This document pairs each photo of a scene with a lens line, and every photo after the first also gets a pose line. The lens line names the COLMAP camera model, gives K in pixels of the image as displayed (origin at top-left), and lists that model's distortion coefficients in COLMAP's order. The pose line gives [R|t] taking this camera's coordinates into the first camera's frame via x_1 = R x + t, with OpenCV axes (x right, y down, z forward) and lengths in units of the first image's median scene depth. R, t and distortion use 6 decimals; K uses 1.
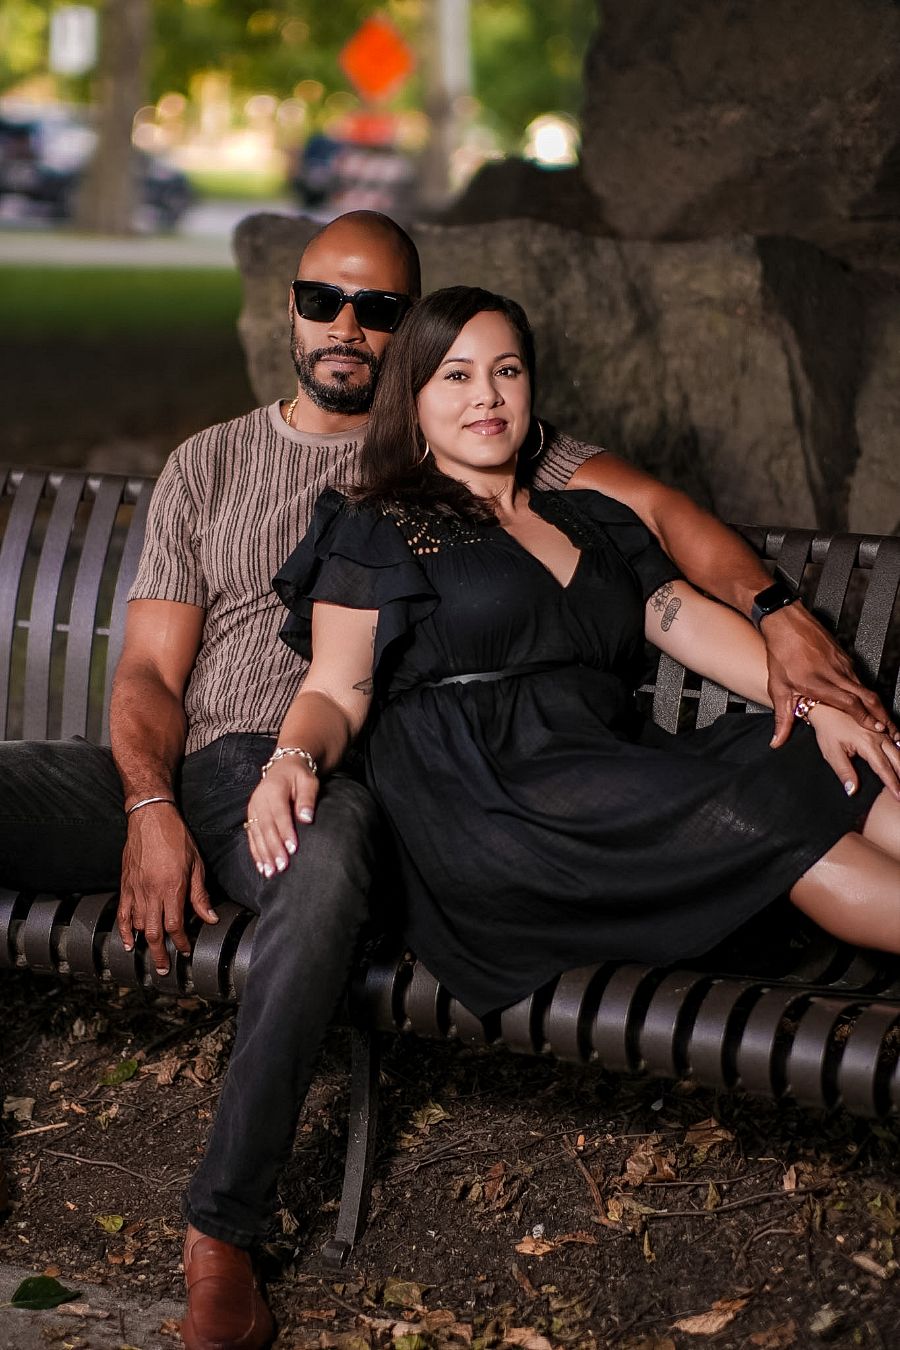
lens RADIAL K [[3380.8, 0, 450.0], [0, 3380.8, 675.0], [0, 0, 1]] dist [0.500478, -0.973529]
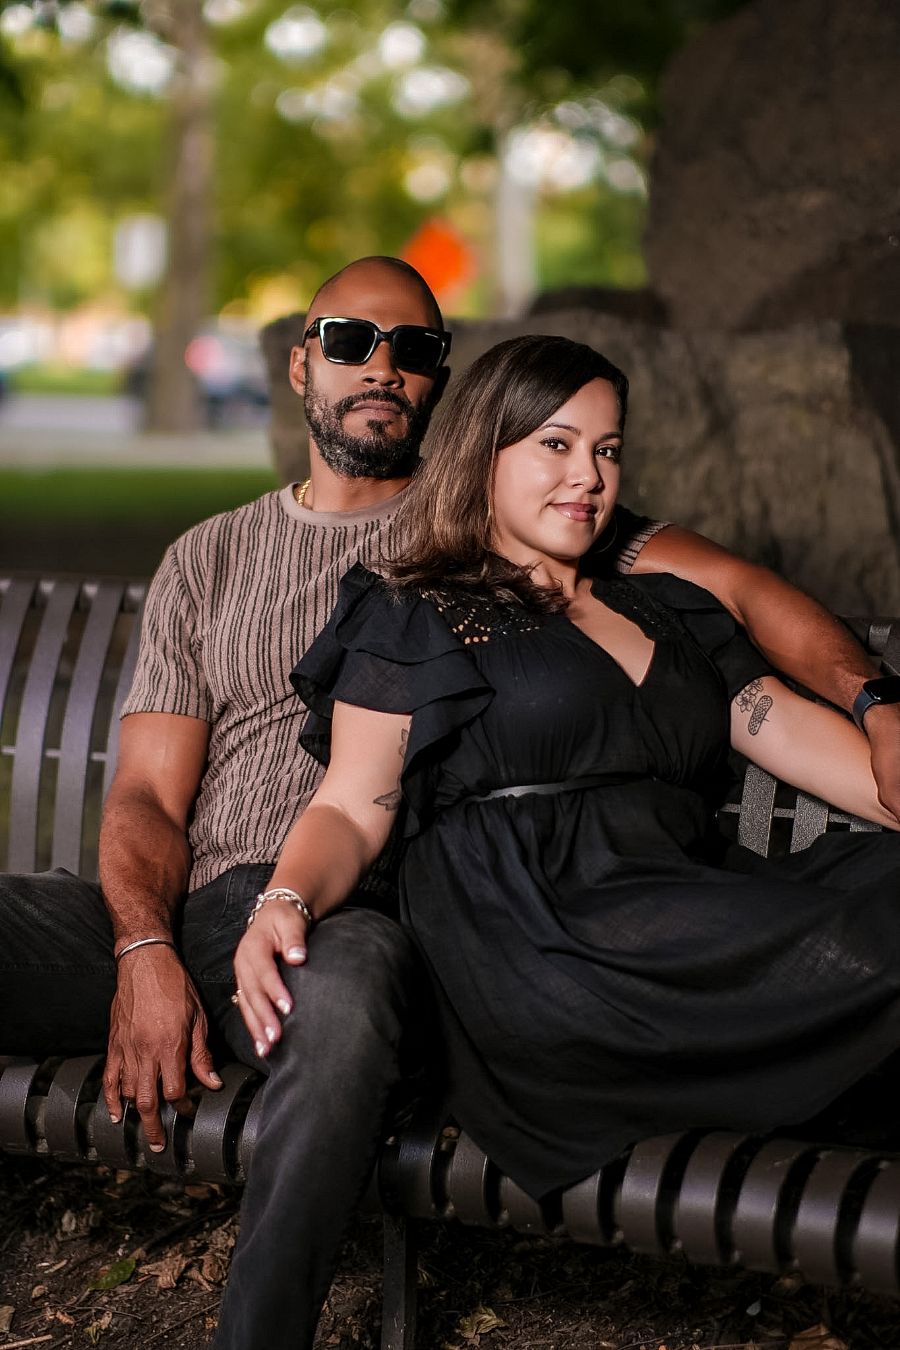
lens RADIAL K [[3380.8, 0, 450.0], [0, 3380.8, 675.0], [0, 0, 1]] dist [0.500478, -0.973529]
pose [[0.999753, -0.010444, -0.019607, 0.004806], [0.009220, 0.998066, -0.061471, 0.022292], [0.020211, 0.061275, 0.997916, 0.148028]]
